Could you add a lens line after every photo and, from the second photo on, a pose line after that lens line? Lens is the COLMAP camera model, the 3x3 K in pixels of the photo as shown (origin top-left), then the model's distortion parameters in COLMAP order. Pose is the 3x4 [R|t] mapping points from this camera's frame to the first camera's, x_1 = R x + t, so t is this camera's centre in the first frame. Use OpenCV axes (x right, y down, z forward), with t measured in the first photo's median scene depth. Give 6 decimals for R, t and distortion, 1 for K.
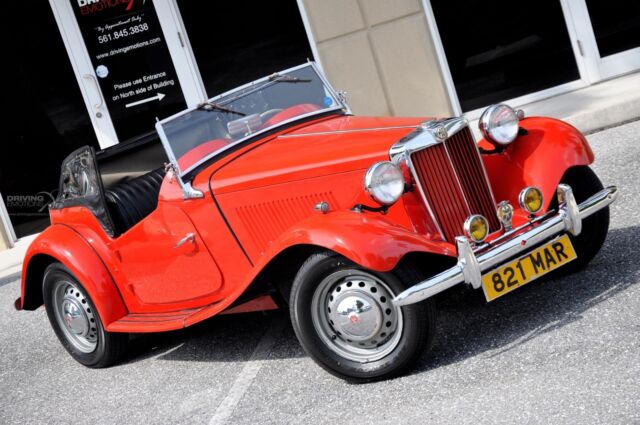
lens RADIAL K [[1761.8, 0, 320.8], [0, 1761.8, 213.7], [0, 0, 1]] dist [0.628073, 0.000000]
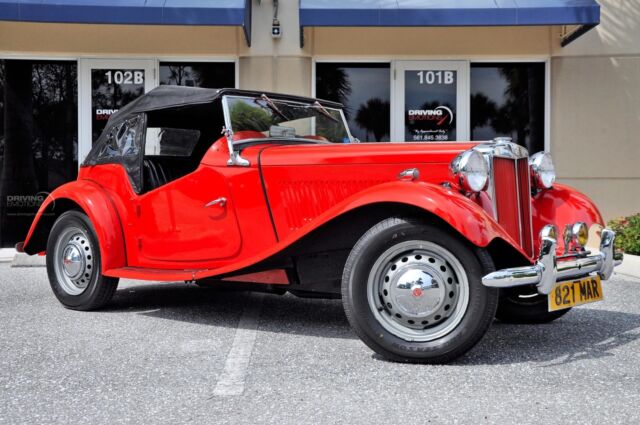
lens RADIAL K [[785.4, 0, 317.4], [0, 785.4, 209.7], [0, 0, 1]] dist [0.082036, 0.000000]
pose [[0.933442, 0.297582, 0.200328, -0.126933], [-0.252832, 0.941910, -0.221092, 0.122085], [-0.254484, 0.155727, 0.954456, 0.582328]]
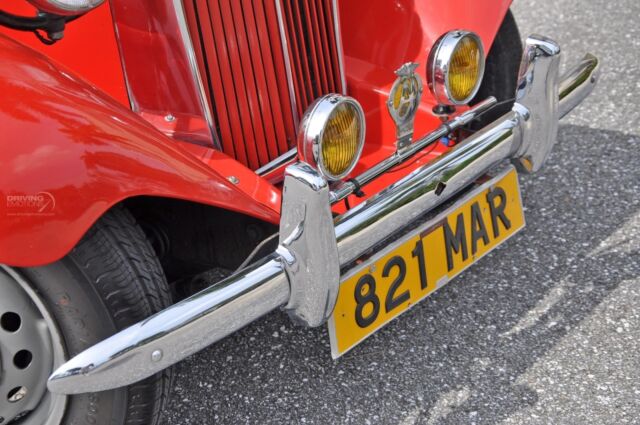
lens RADIAL K [[1153.7, 0, 320.3], [0, 1153.7, 215.4], [0, 0, 1]] dist [0.204624, 0.000000]
pose [[0.940355, 0.110833, 0.321635, 0.017384], [-0.165677, 0.974946, 0.148427, -0.008672], [-0.297127, -0.192862, 0.935158, 0.772635]]
